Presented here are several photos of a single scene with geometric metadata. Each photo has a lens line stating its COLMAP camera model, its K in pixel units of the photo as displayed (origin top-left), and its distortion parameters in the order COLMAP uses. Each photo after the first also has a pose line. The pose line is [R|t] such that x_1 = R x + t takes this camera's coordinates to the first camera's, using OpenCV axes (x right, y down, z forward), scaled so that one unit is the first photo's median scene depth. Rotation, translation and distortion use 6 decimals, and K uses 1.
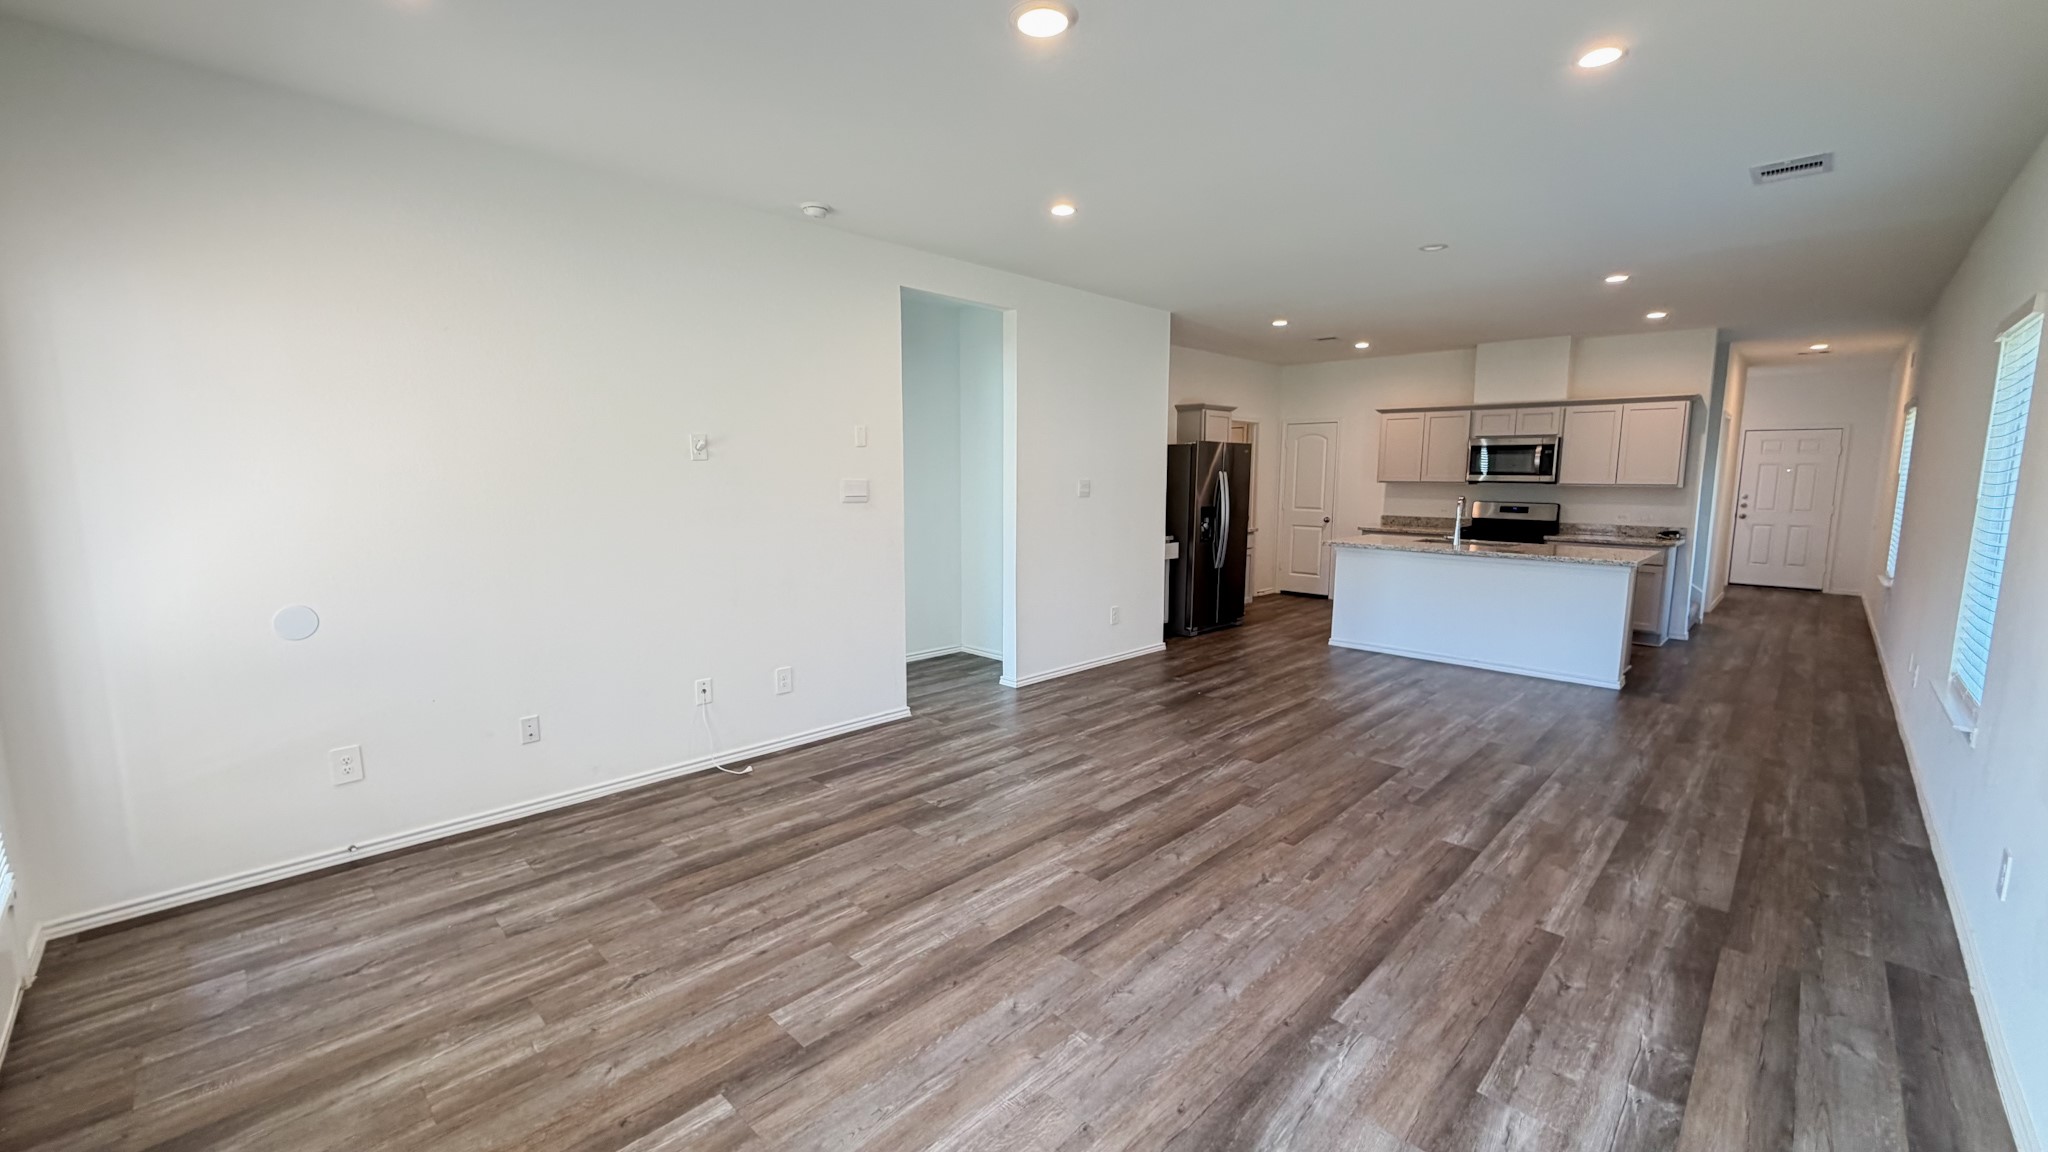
lens RADIAL K [[814.4, 0, 1024.0], [0, 814.4, 576.0], [0, 0, 1]] dist [-0.000165, -0.000698]
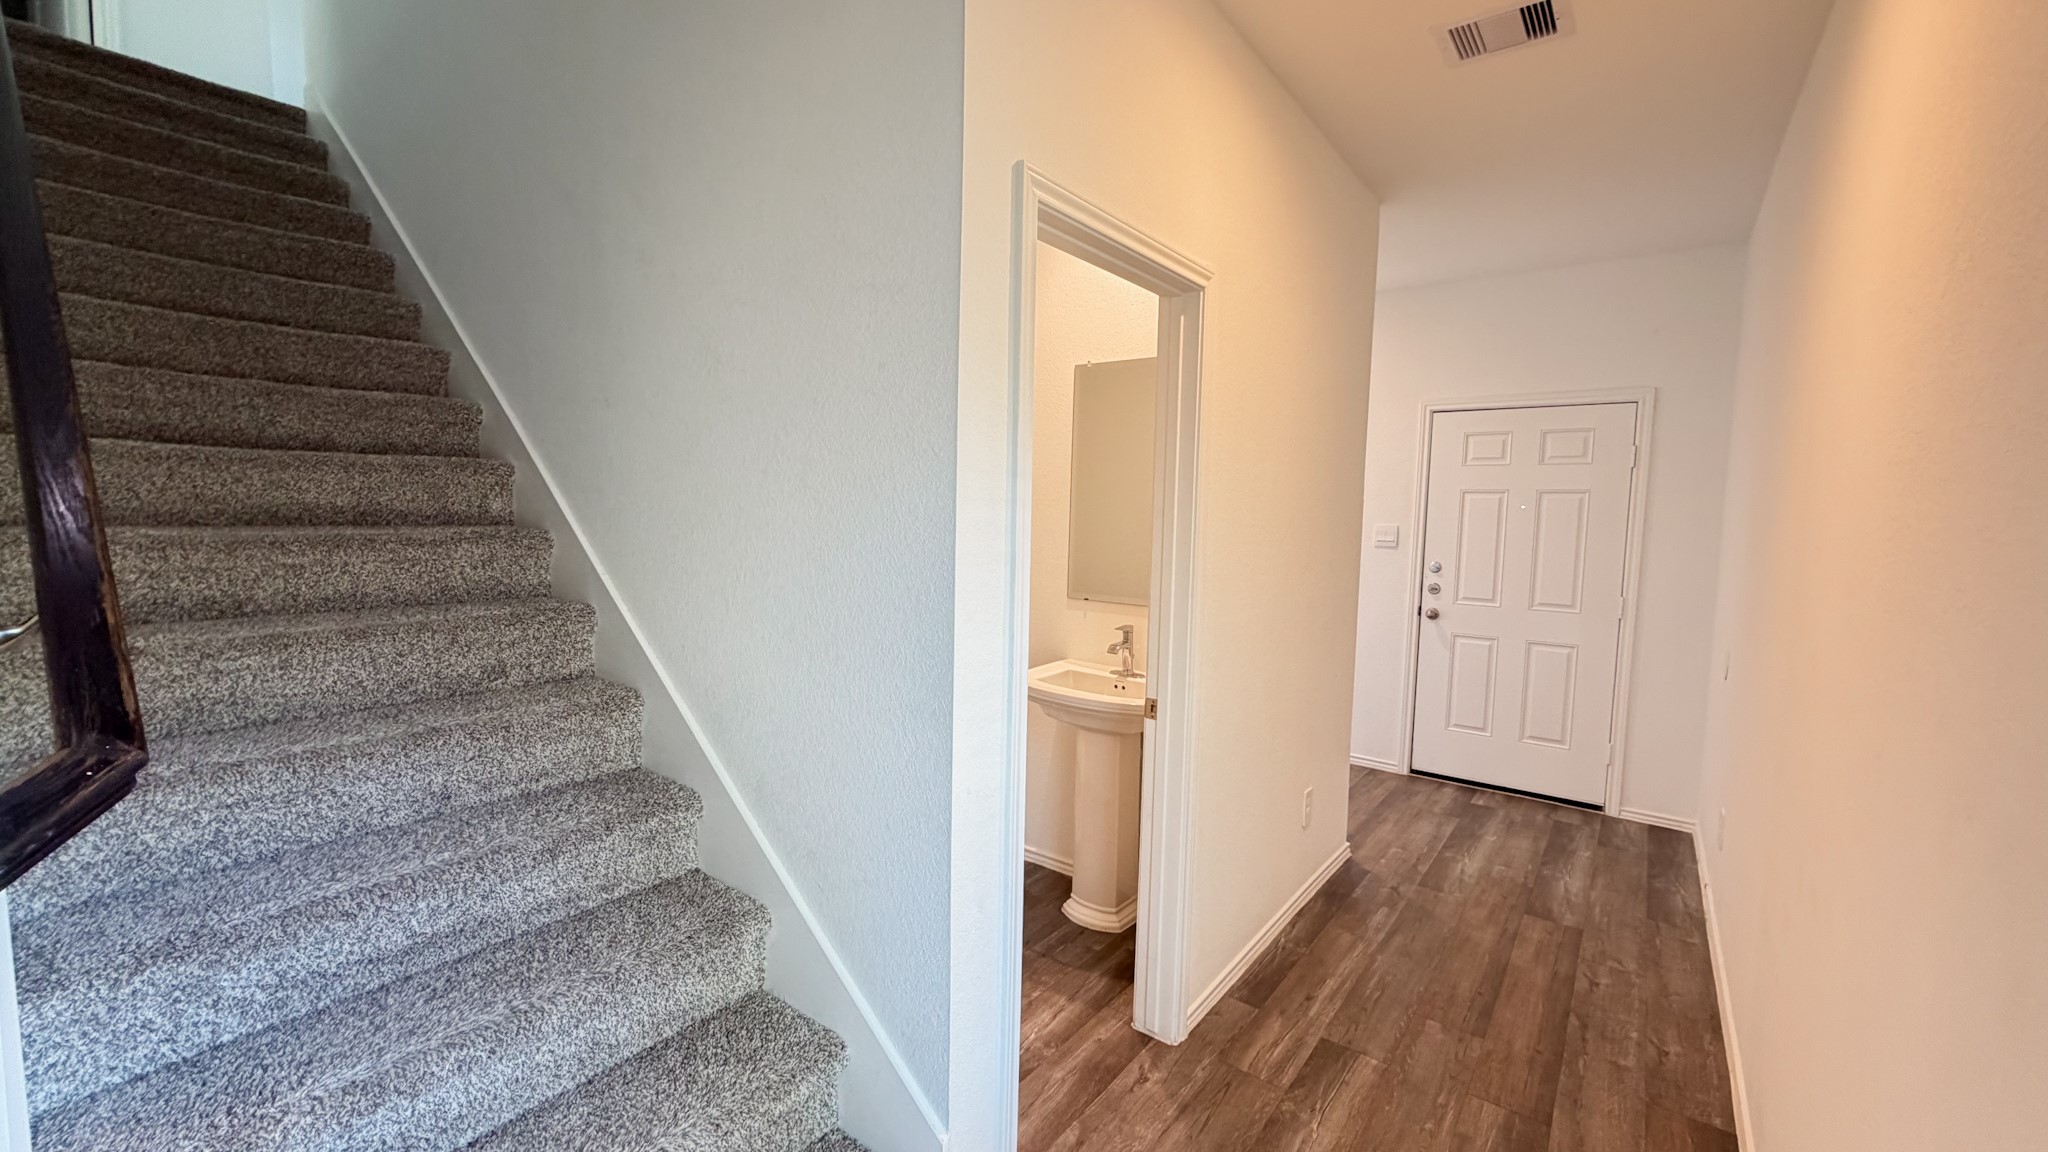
lens RADIAL K [[814.4, 0, 1024.0], [0, 814.4, 576.0], [0, 0, 1]] dist [-0.000165, -0.000698]
pose [[0.992526, 0.003524, 0.121986, 0.850984], [0.001603, 0.999120, -0.041909, -0.103797], [-0.122026, 0.041791, 0.991647, 0.831181]]
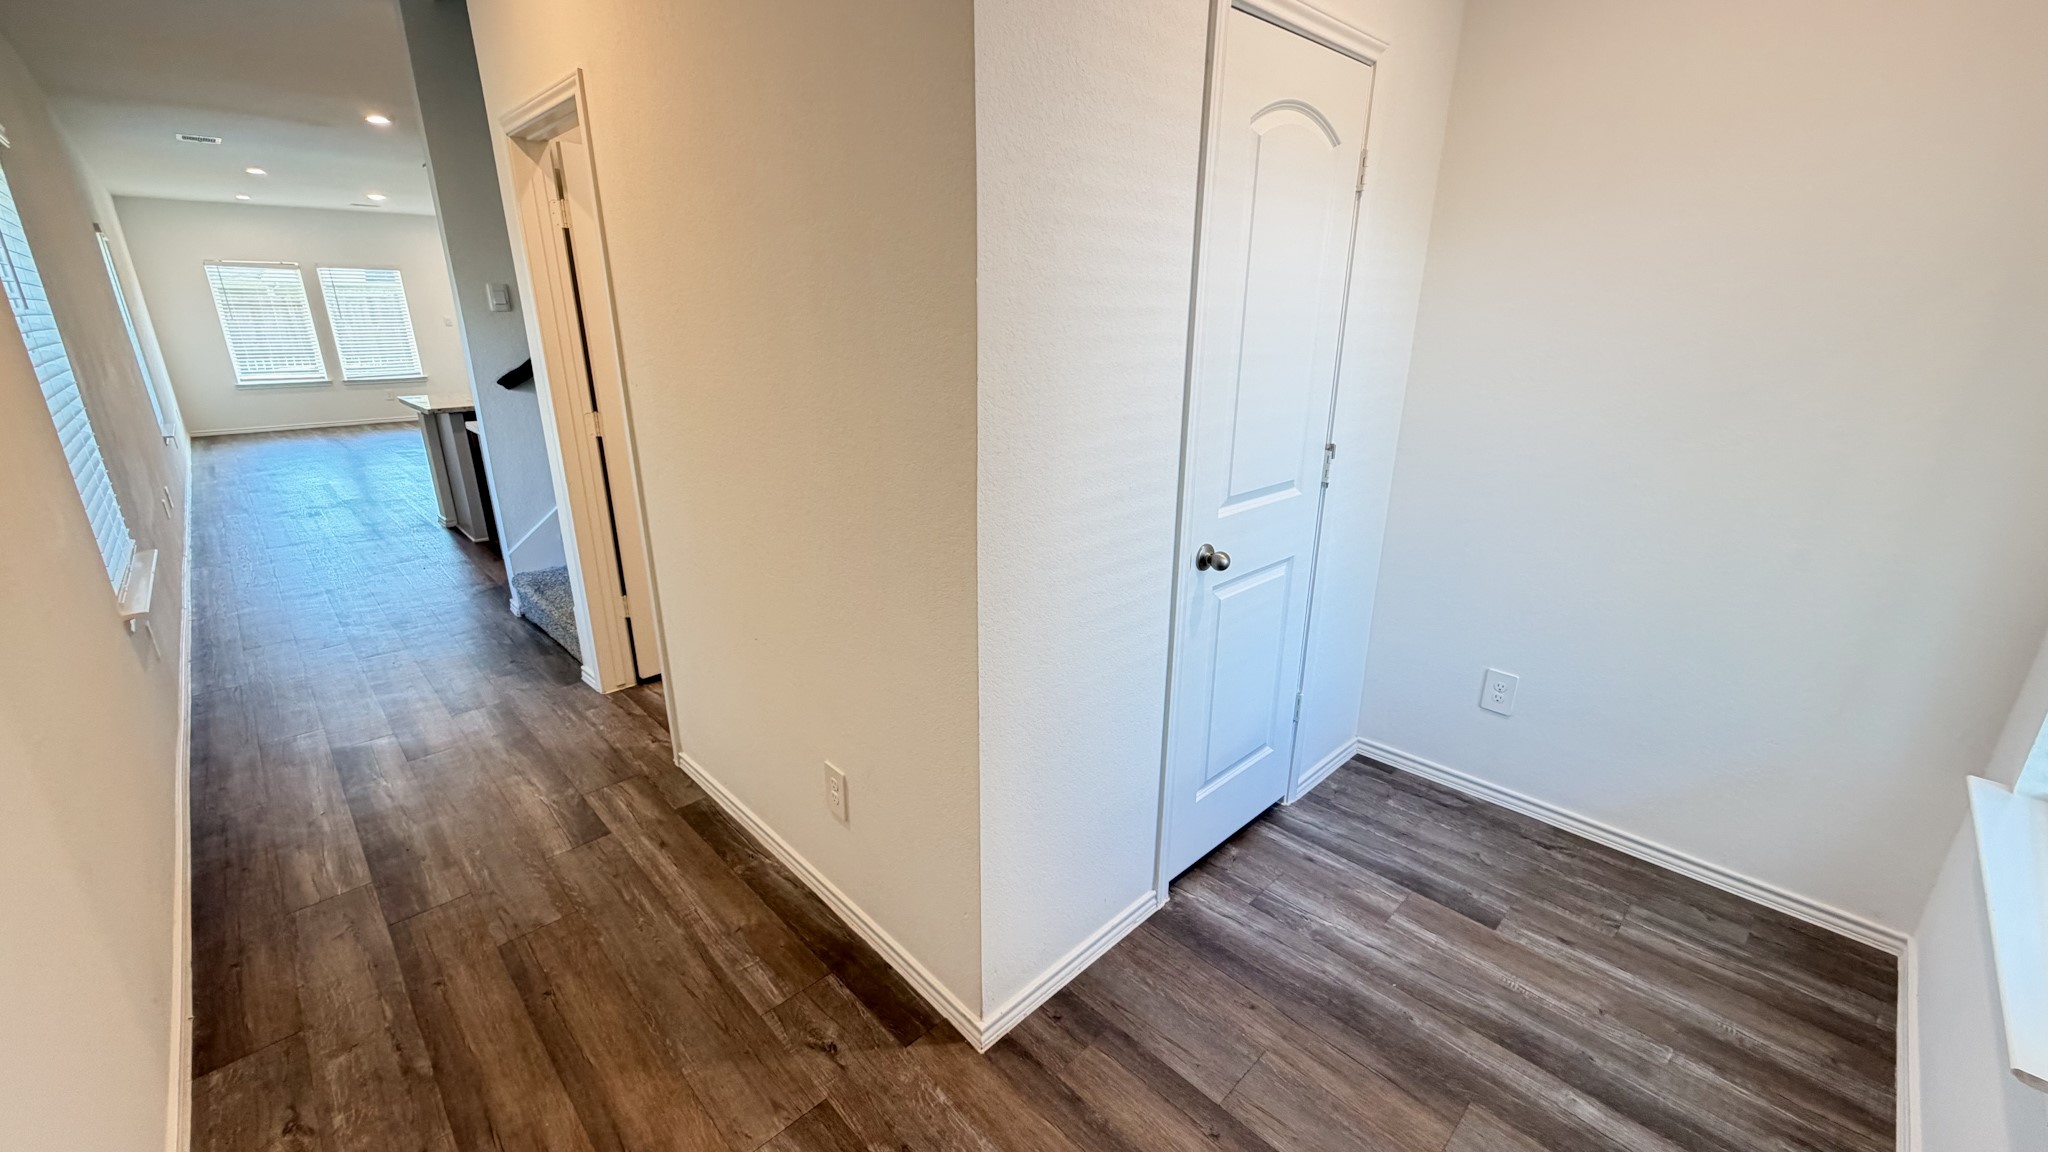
lens RADIAL K [[814.4, 0, 1024.0], [0, 814.4, 576.0], [0, 0, 1]] dist [-0.000165, -0.000698]
pose [[-0.024302, 0.304648, -0.952155, 1.263839], [-0.126945, 0.943786, 0.305210, -0.159003], [0.991612, 0.128289, 0.015738, 1.262325]]
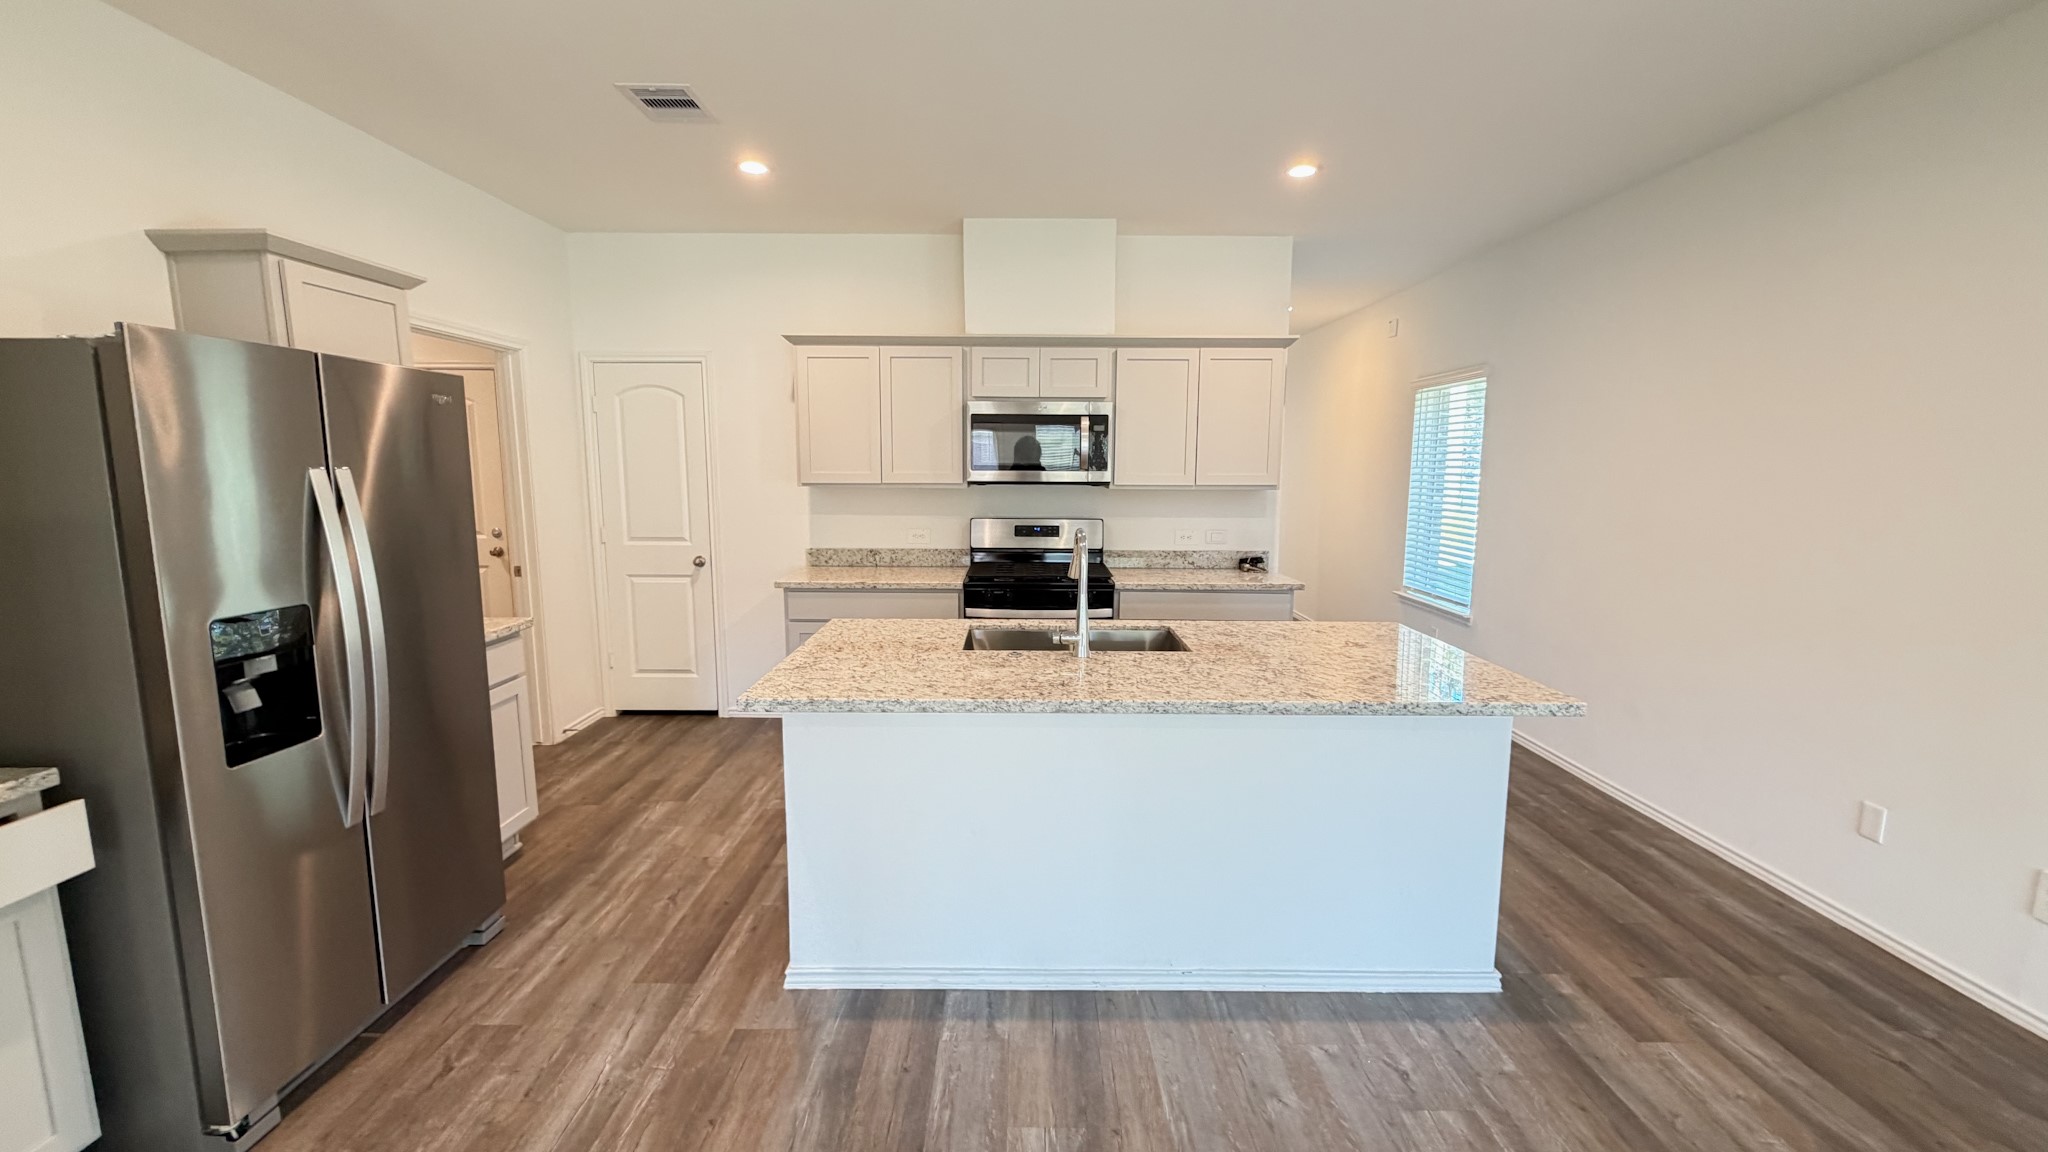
lens RADIAL K [[814.4, 0, 1024.0], [0, 814.4, 576.0], [0, 0, 1]] dist [-0.000165, -0.000698]
pose [[0.715724, -0.096991, 0.691615, 0.207247], [0.087618, 0.994955, 0.048858, -0.081118], [-0.692865, 0.025629, 0.720612, 0.616078]]
